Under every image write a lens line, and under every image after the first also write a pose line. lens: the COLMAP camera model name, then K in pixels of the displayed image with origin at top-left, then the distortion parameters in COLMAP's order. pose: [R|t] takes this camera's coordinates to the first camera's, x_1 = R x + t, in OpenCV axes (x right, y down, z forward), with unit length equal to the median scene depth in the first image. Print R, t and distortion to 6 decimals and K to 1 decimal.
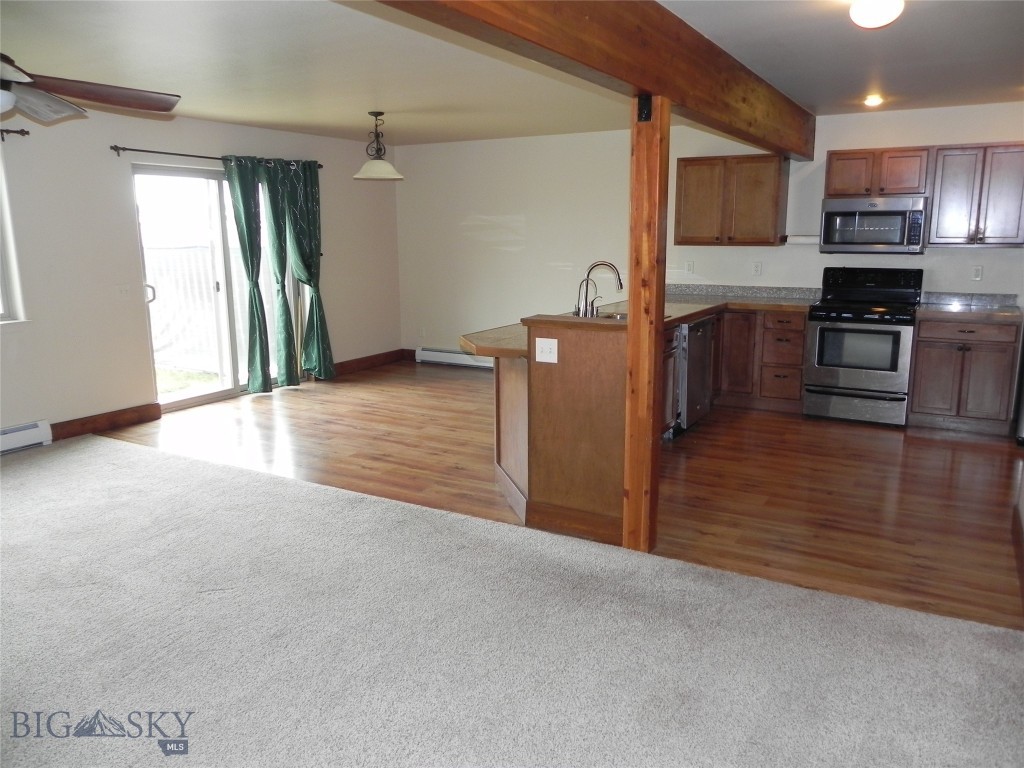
lens RADIAL K [[768.1, 0, 521.6], [0, 768.1, 381.4], [0, 0, 1]] dist [-0.007203, -0.003325]
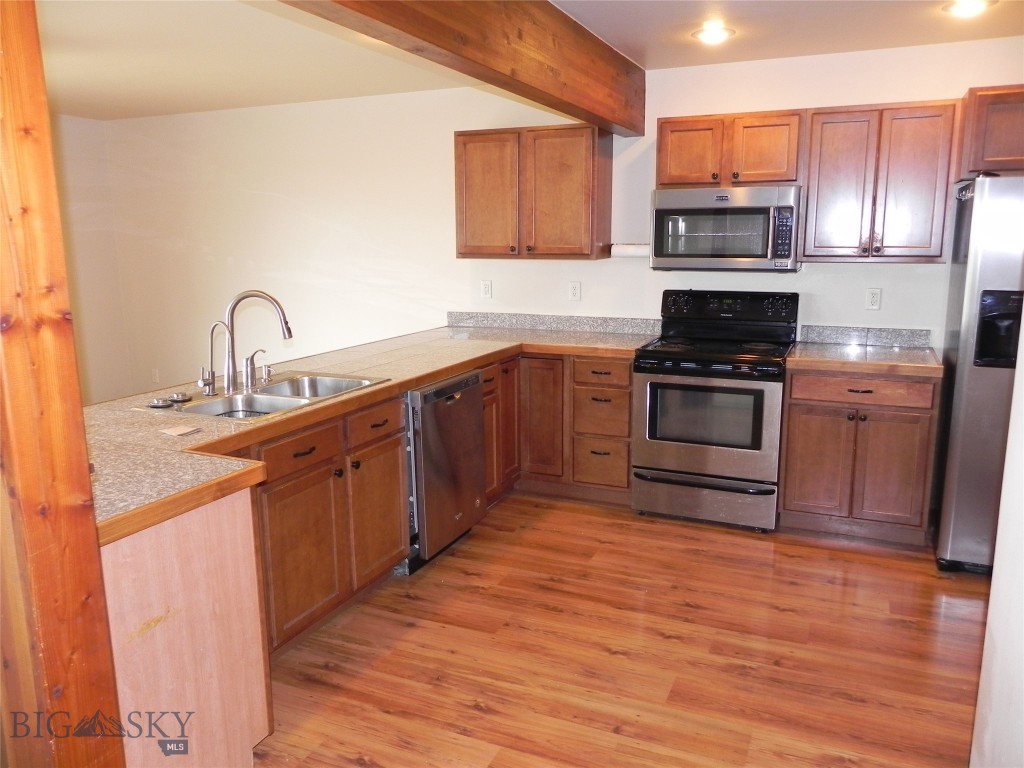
lens RADIAL K [[768.1, 0, 521.6], [0, 768.1, 381.4], [0, 0, 1]] dist [-0.007203, -0.003325]
pose [[0.994463, -0.018514, 0.103445, 0.210202], [0.019458, 0.999778, -0.008125, -0.068367], [-0.103272, 0.010092, 0.994602, 0.351974]]
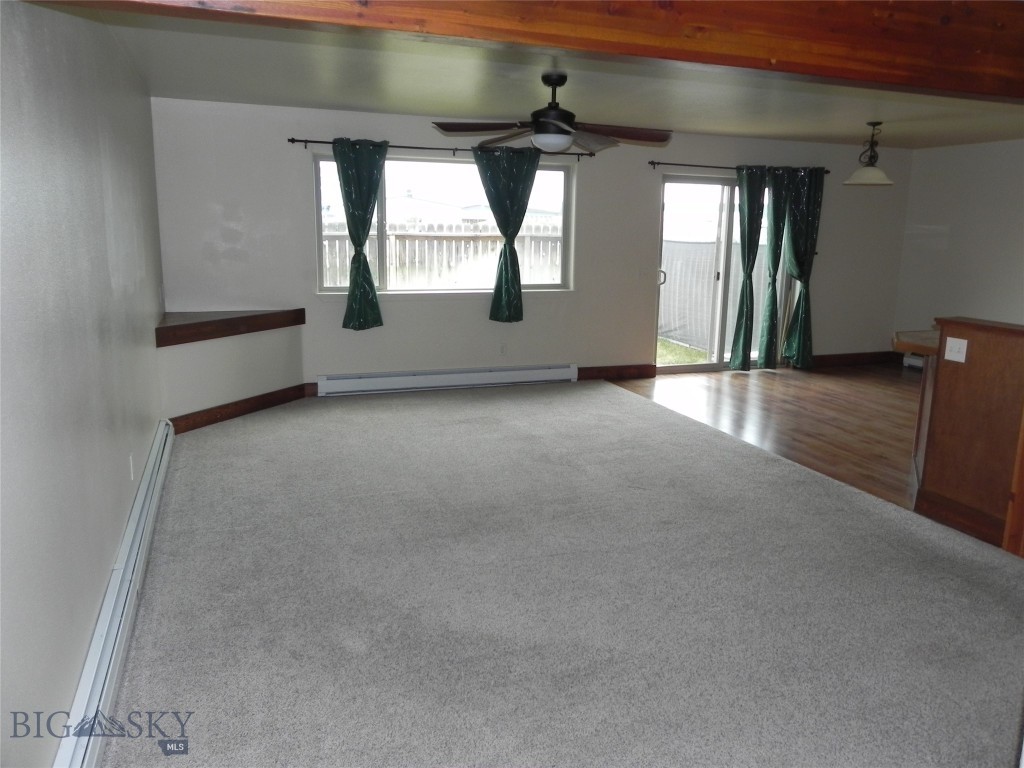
lens RADIAL K [[768.1, 0, 521.6], [0, 768.1, 381.4], [0, 0, 1]] dist [-0.007203, -0.003325]
pose [[0.772868, 0.146640, -0.617392, 0.143602], [-0.145941, 0.987928, 0.051956, 0.022361], [0.617557, 0.049948, 0.784938, -0.124864]]
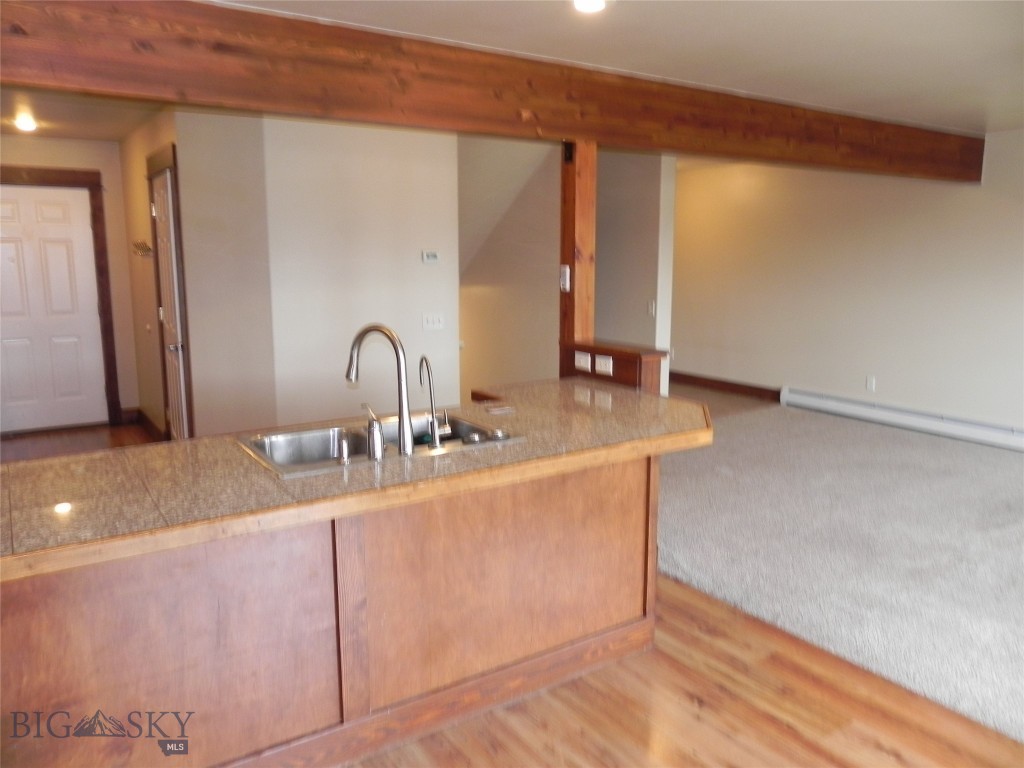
lens RADIAL K [[768.1, 0, 521.6], [0, 768.1, 381.4], [0, 0, 1]] dist [-0.007203, -0.003325]
pose [[-0.898484, -0.068273, 0.433664, -0.155517], [0.089636, 0.938493, 0.333460, -0.235559], [-0.429757, 0.338481, -0.837102, 1.182148]]
